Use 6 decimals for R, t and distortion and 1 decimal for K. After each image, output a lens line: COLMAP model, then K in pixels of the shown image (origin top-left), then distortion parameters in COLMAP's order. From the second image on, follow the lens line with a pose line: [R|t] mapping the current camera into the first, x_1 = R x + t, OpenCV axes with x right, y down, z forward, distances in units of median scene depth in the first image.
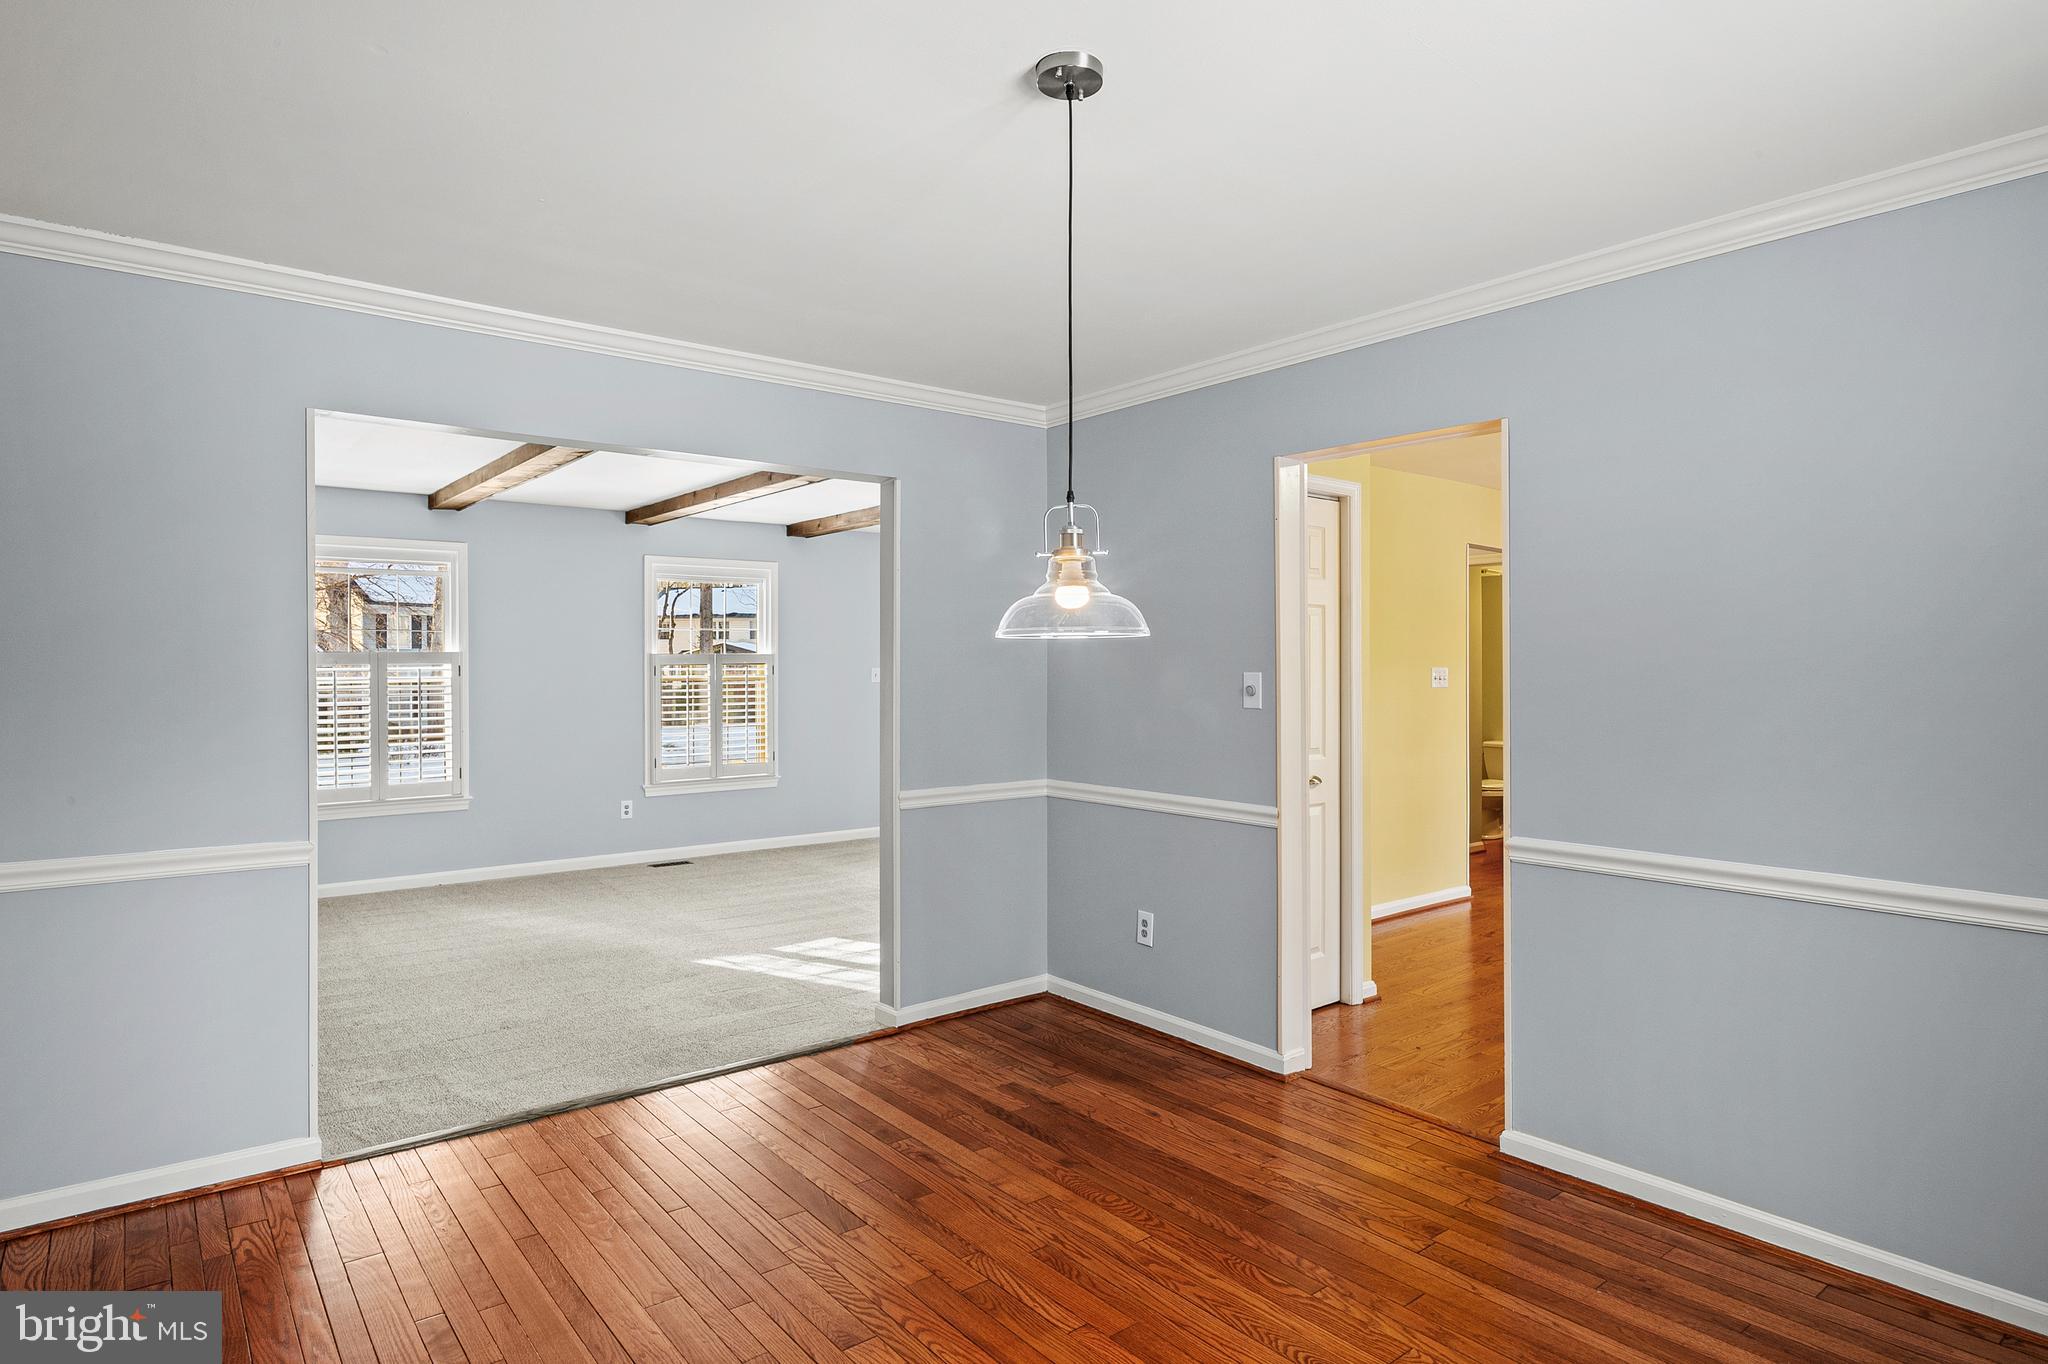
lens RADIAL K [[1131.0, 0, 1014.6], [0, 1131.0, 675.0], [0, 0, 1]] dist [-0.001877, -0.004159]
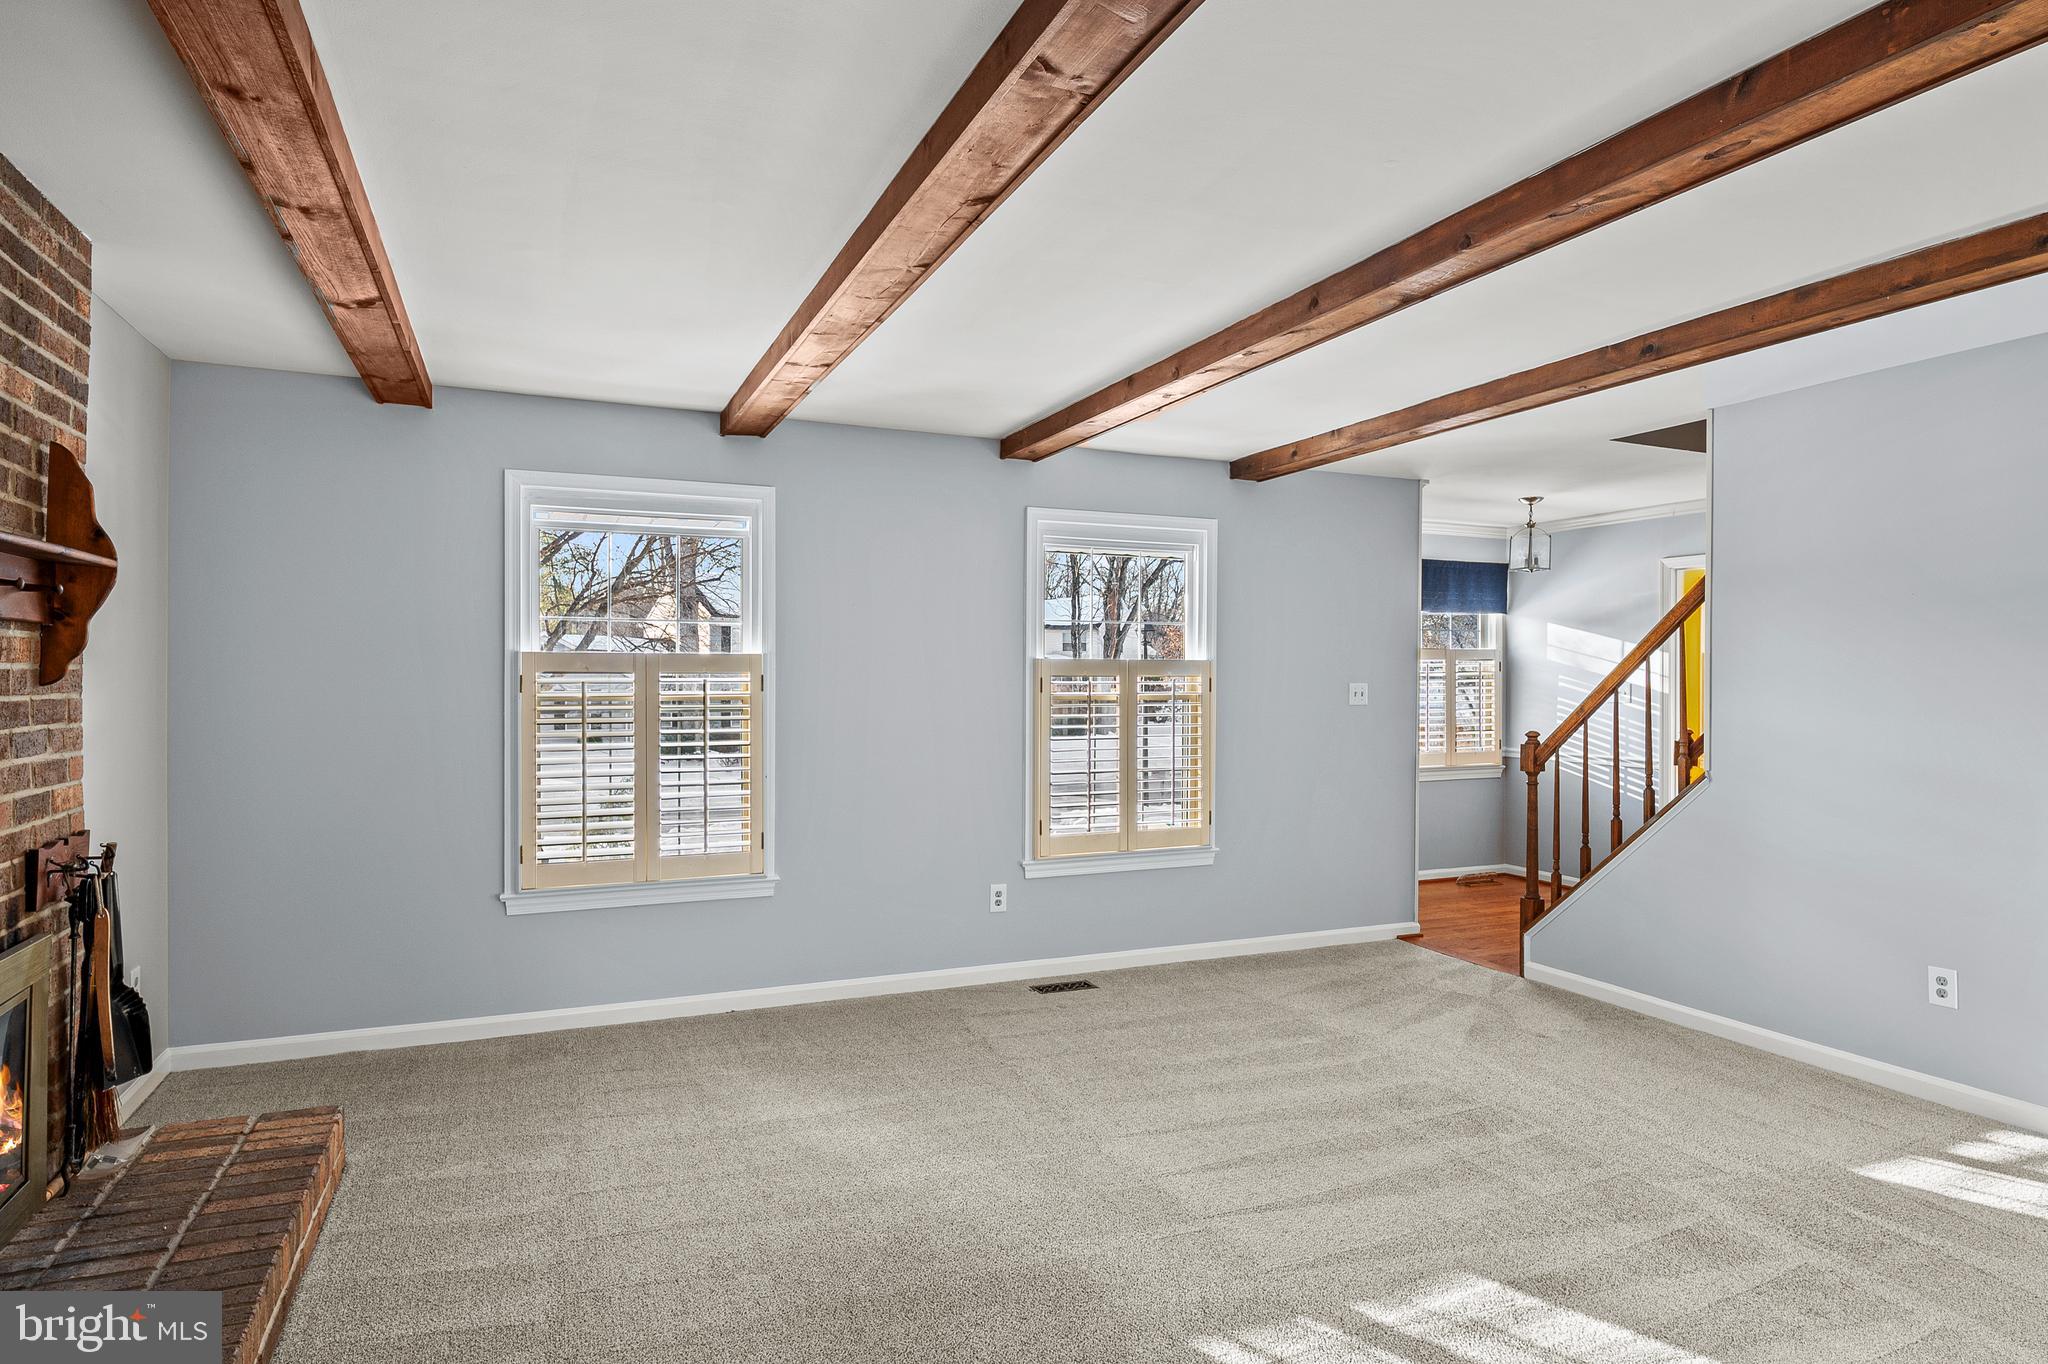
lens RADIAL K [[1131.0, 0, 1014.6], [0, 1131.0, 675.0], [0, 0, 1]] dist [-0.001877, -0.004159]
pose [[0.964338, 0.004489, -0.264634, -0.161725], [-0.007357, 0.999924, -0.009846, -0.002743], [0.264570, 0.011441, 0.964299, 0.371640]]
